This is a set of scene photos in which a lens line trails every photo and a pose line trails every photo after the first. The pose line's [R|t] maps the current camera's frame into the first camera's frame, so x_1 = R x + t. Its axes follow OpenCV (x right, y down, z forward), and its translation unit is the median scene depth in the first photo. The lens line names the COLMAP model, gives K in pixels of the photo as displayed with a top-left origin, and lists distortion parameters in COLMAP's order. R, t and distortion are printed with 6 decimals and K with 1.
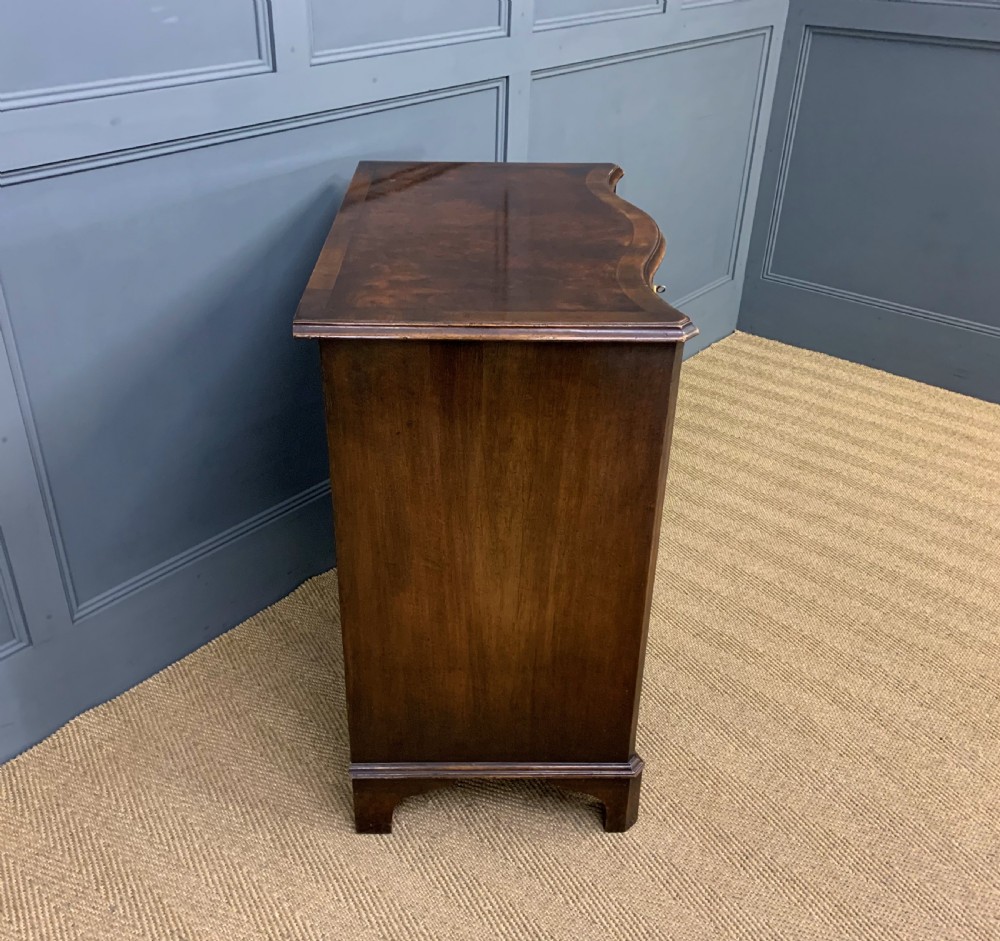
lens RADIAL K [[965.6, 0, 491.6], [0, 965.6, 463.8], [0, 0, 1]] dist [0.029237, 0.000000]
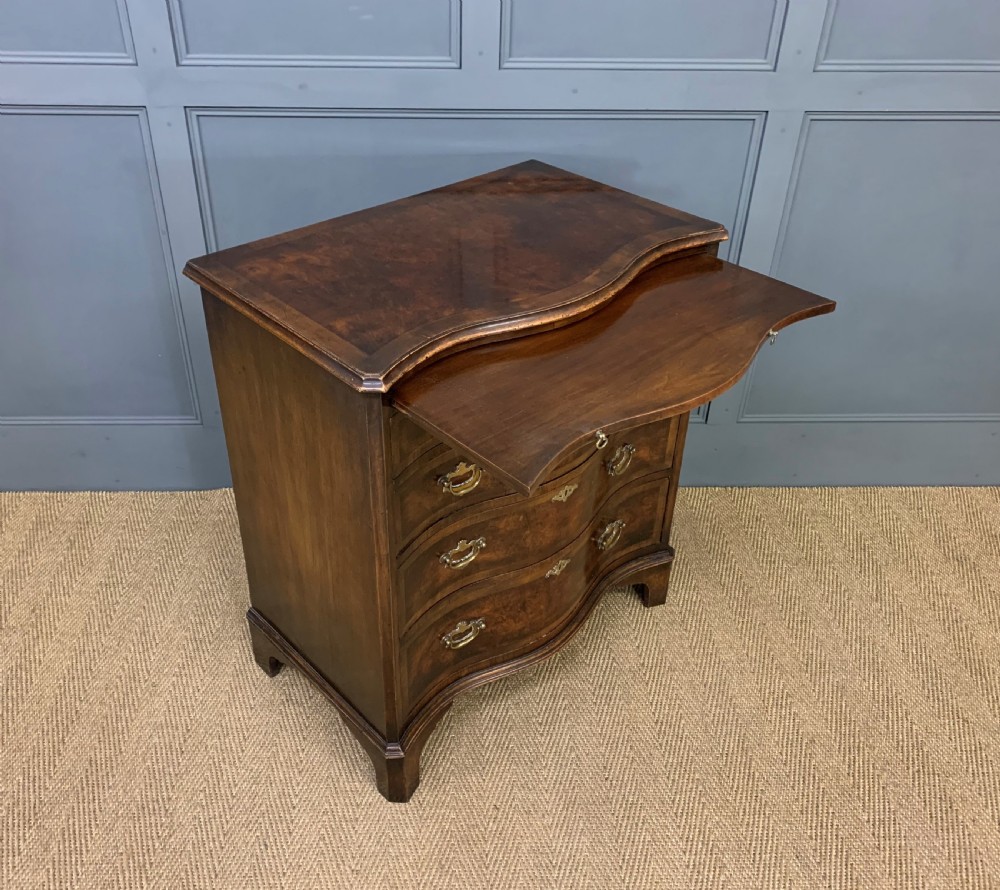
lens RADIAL K [[940.2, 0, 476.0], [0, 940.2, 419.8], [0, 0, 1]] dist [0.031139, 0.000000]
pose [[0.662800, 0.416389, -0.622348, 0.770818], [-0.391057, 0.901267, 0.186528, -0.278917], [0.638569, 0.119743, 0.760191, 0.229928]]
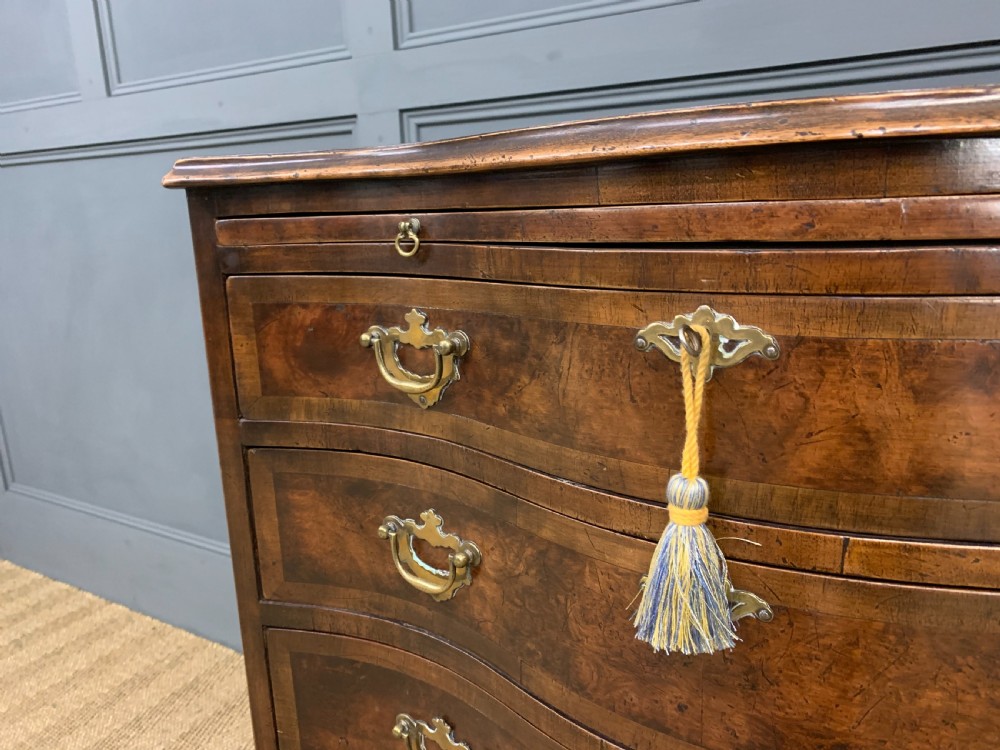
lens RADIAL K [[766.9, 0, 498.4], [0, 766.9, 374.8], [0, 0, 1]] dist [0.025831, 0.000269]
pose [[0.137824, 0.199305, -0.970197, 0.278807], [-0.471634, 0.874568, 0.112661, -0.173684], [0.870957, 0.442051, 0.214536, 0.954835]]
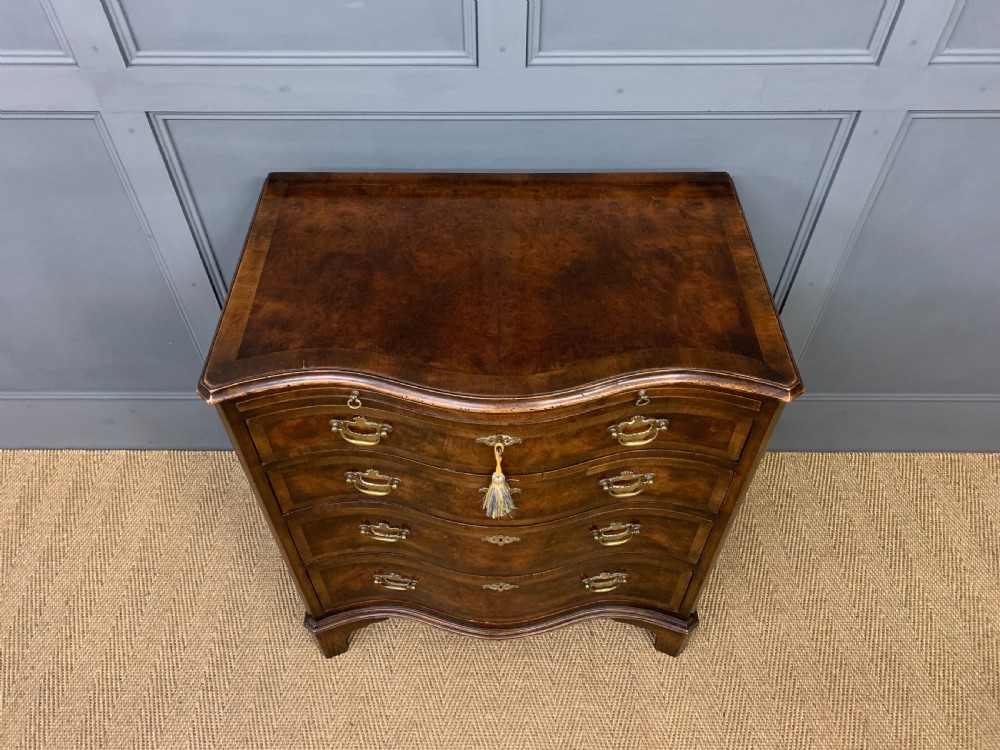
lens RADIAL K [[766.9, 0, 495.9], [0, 766.9, 363.2], [0, 0, 1]] dist [0.025831, 0.000269]
pose [[0.632845, 0.571879, -0.521979, 0.387914], [-0.387210, 0.817545, 0.426249, -0.566113], [0.670504, -0.067635, 0.738816, 0.512331]]
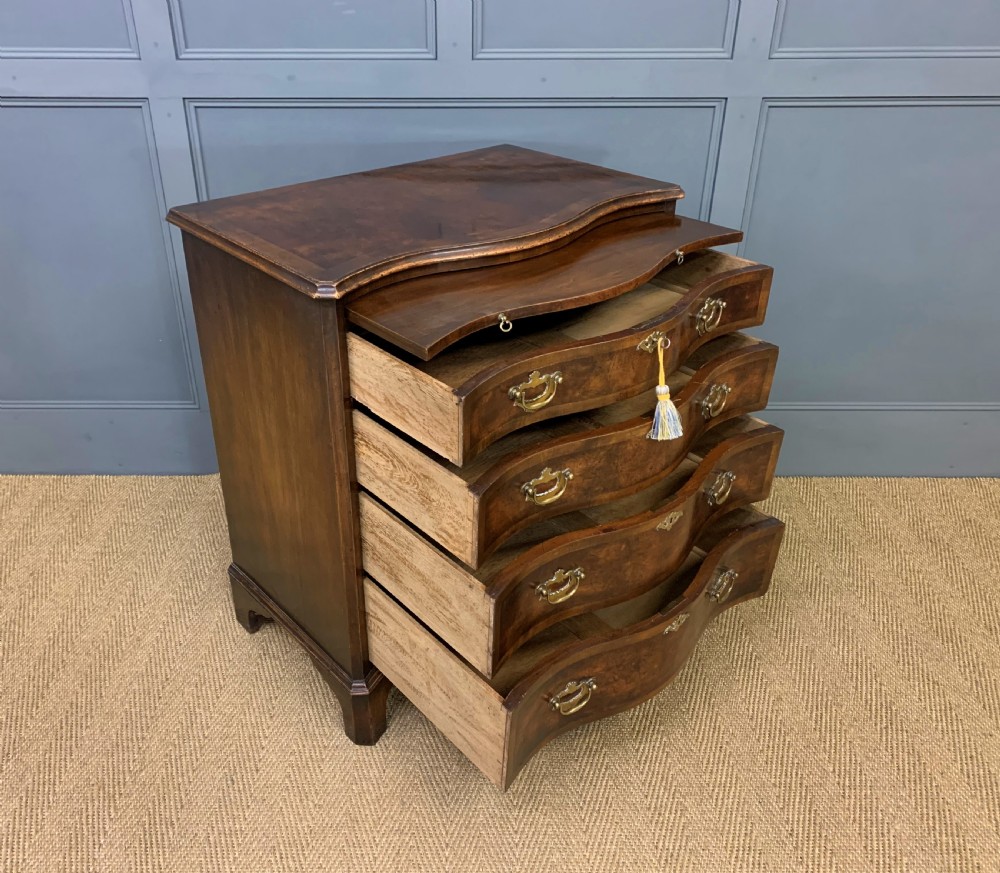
lens RADIAL K [[892.3, 0, 460.3], [0, 892.3, 424.7], [0, 0, 1]] dist [0.047375, -0.032374]
pose [[0.634287, 0.367676, -0.680069, 0.875148], [-0.388608, 0.912091, 0.130670, -0.157512], [0.668329, 0.181398, 0.721409, 0.306695]]
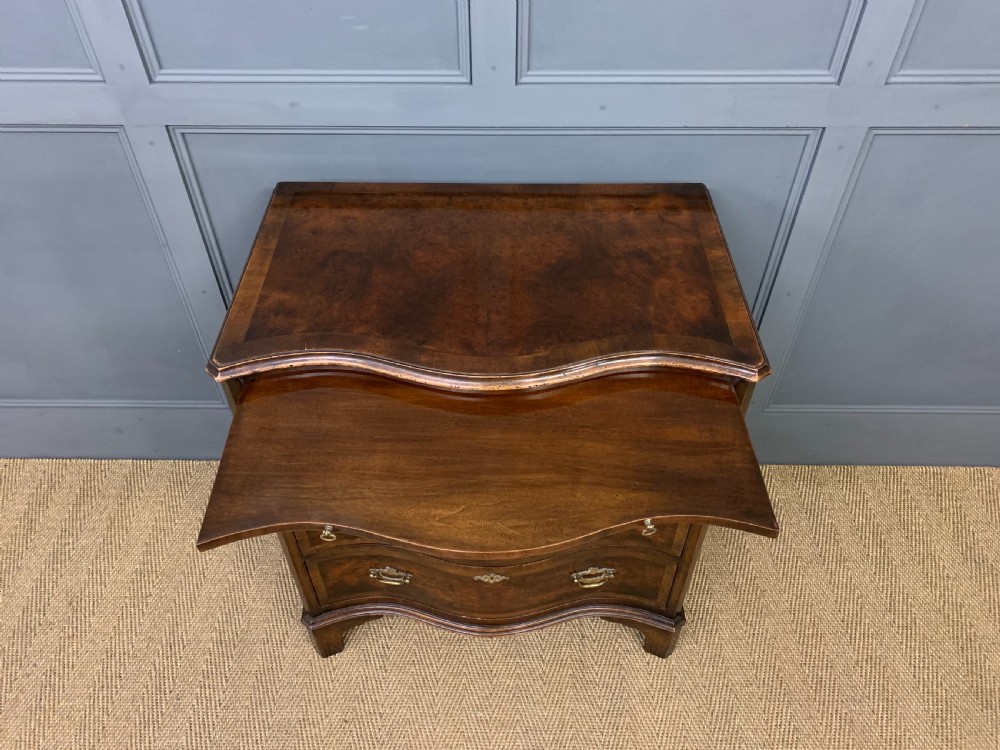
lens RADIAL K [[766.9, 0, 497.5], [0, 766.9, 360.2], [0, 0, 1]] dist [0.025831, 0.000269]
pose [[0.628341, 0.538460, -0.561469, 0.462729], [-0.390028, 0.842527, 0.371520, -0.540282], [0.673102, -0.014453, 0.739409, 0.480382]]
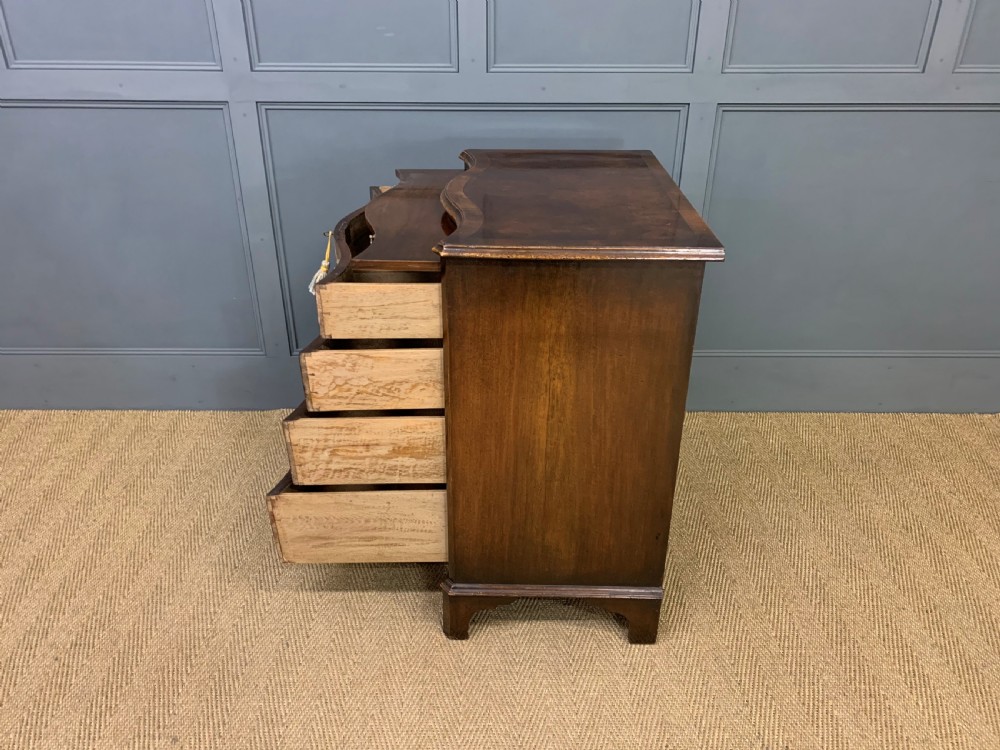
lens RADIAL K [[766.9, 0, 498.3], [0, 766.9, 362.1], [0, 0, 1]] dist [0.025831, 0.000269]
pose [[0.639578, 0.336327, -0.691249, 0.969795], [-0.390280, 0.916769, 0.084948, -0.118505], [0.662286, 0.215450, 0.717607, 0.281509]]
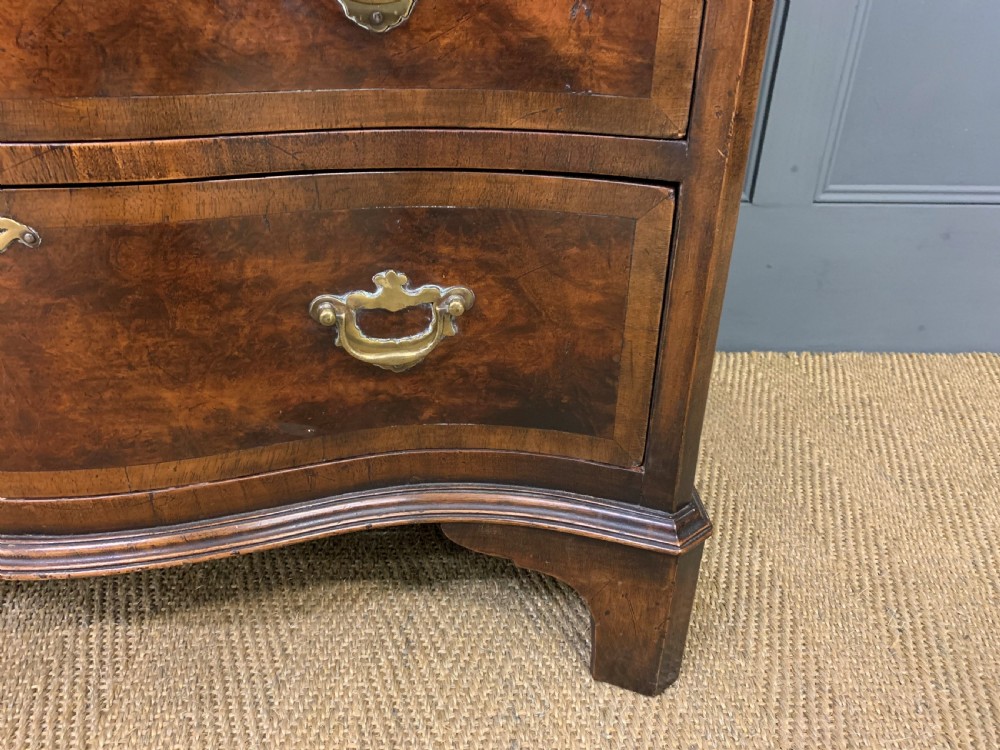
lens RADIAL K [[766.9, 0, 495.8], [0, 766.9, 378.8], [0, 0, 1]] dist [0.025831, 0.000269]
pose [[0.664669, 0.356242, -0.656740, 0.349889], [-0.393069, 0.914259, 0.098116, 0.032060], [0.635383, 0.192930, 0.747707, 1.151160]]
